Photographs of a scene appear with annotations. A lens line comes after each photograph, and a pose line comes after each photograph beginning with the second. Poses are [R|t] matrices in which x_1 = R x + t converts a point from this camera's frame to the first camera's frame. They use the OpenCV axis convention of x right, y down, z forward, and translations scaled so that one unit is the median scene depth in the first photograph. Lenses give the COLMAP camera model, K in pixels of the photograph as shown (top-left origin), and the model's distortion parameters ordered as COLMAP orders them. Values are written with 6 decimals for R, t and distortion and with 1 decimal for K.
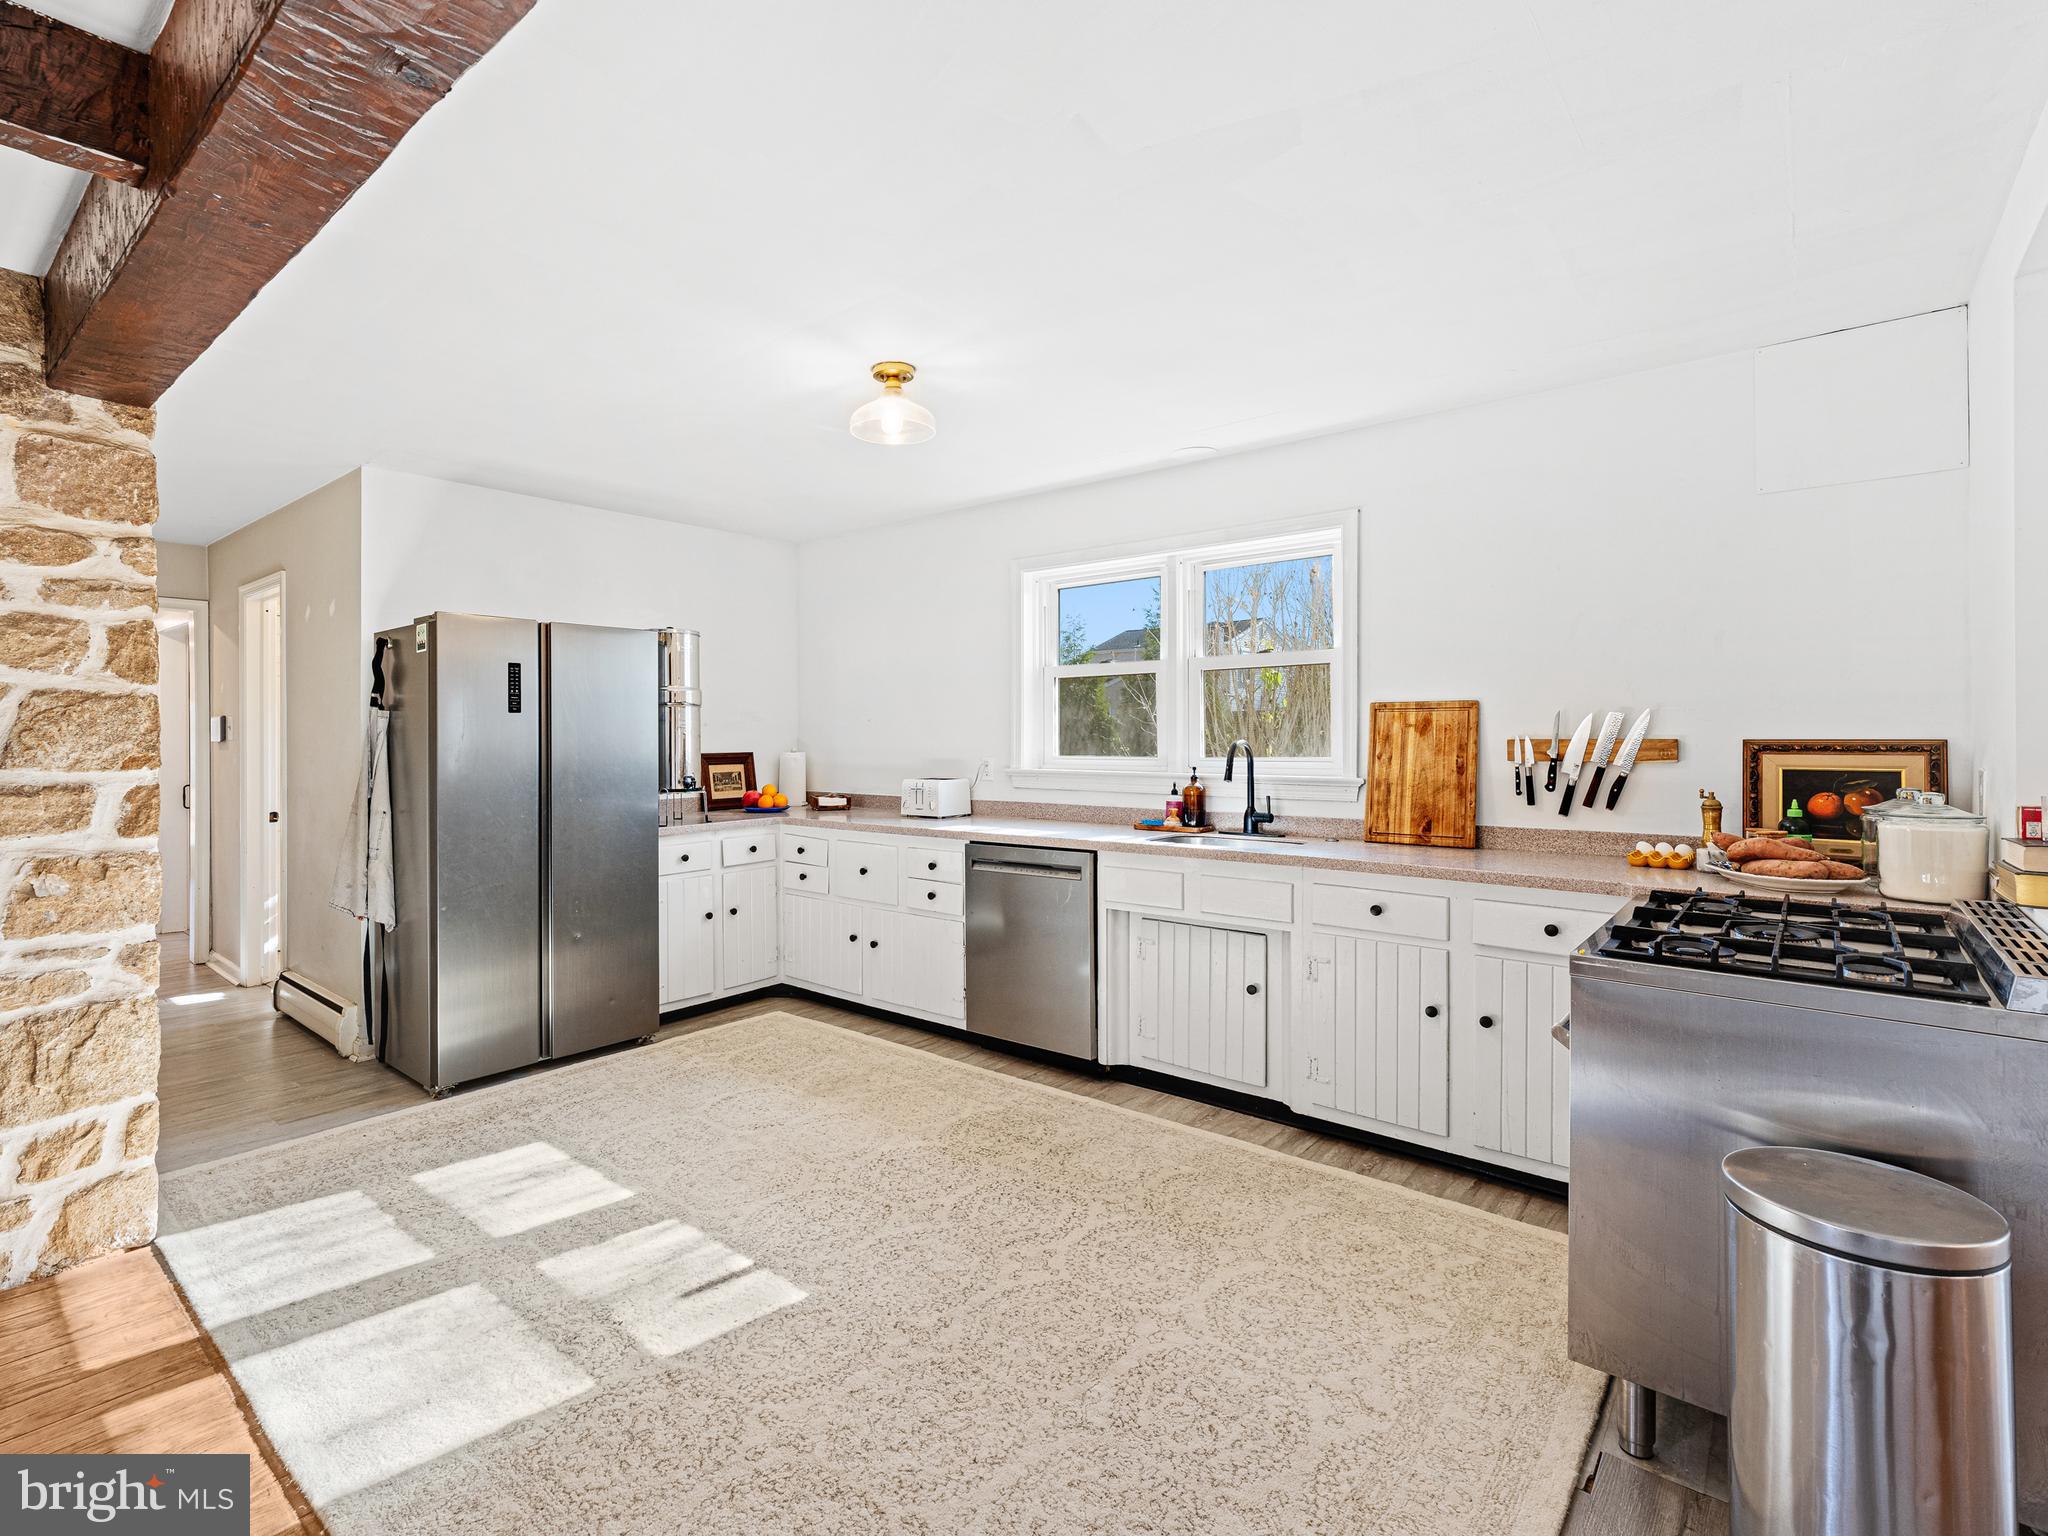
lens RADIAL K [[979.2, 0, 1023.0], [0, 979.2, 744.6], [0, 0, 1]] dist [-0.002480, -0.000474]
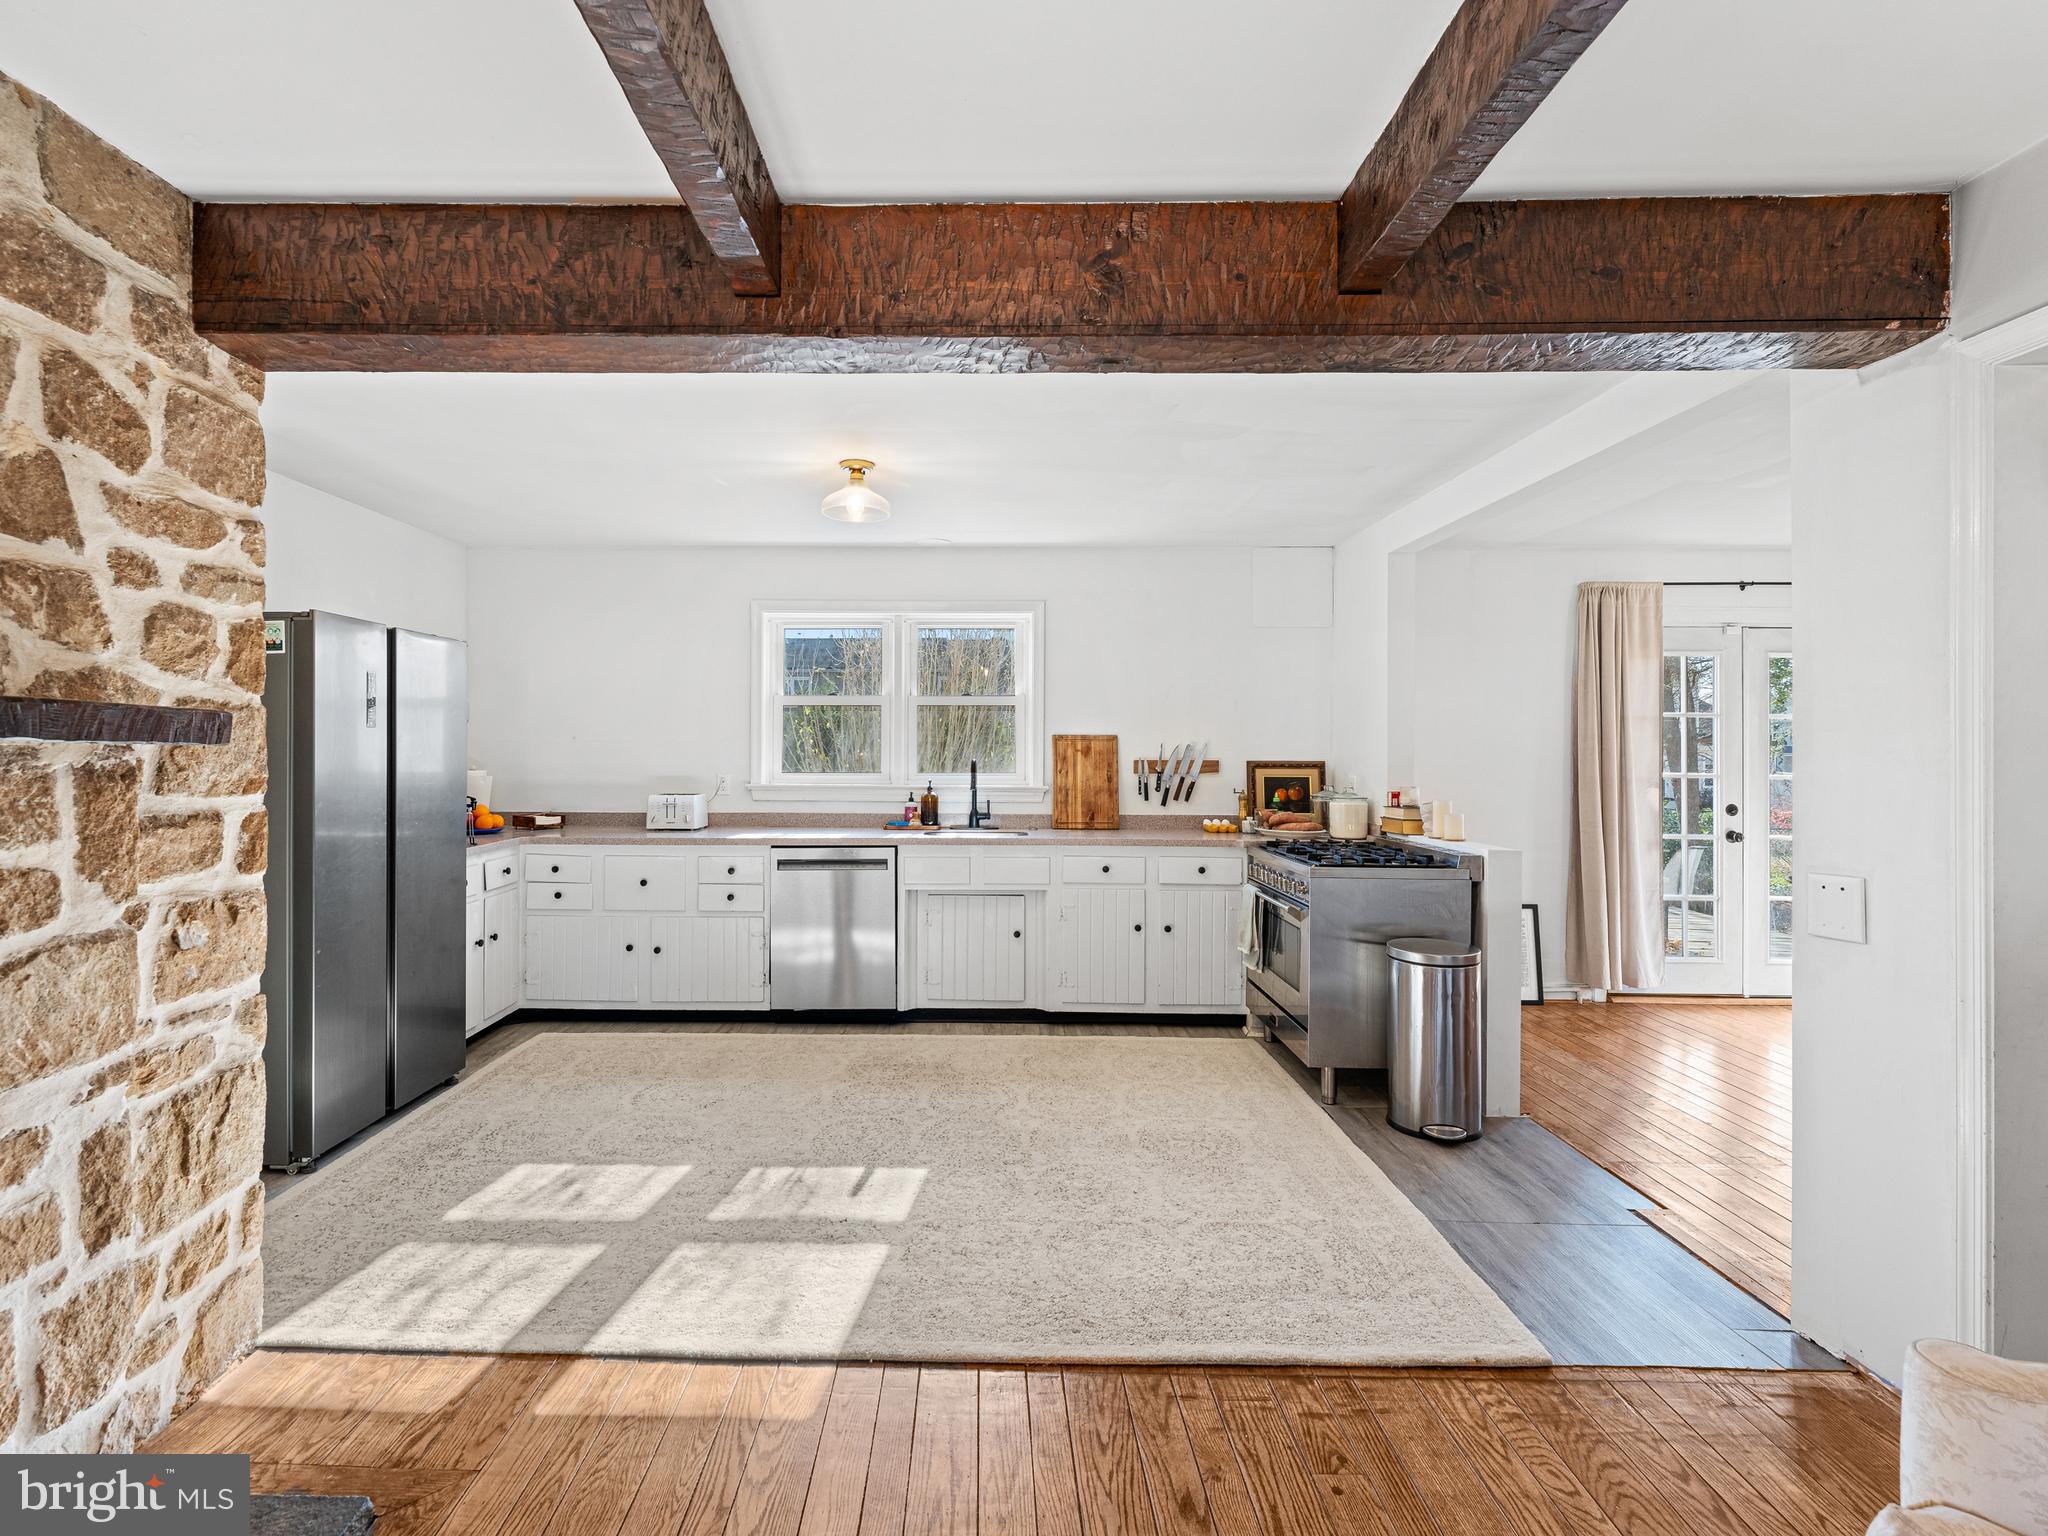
lens RADIAL K [[952.1, 0, 1024.0], [0, 952.1, 768.0], [0, 0, 1]] dist [-0.000410, -0.000141]
pose [[0.748263, -0.002930, 0.663395, -0.741946], [-0.002363, 0.999972, 0.007083, -0.003394], [-0.663397, -0.006868, 0.748236, -0.052977]]
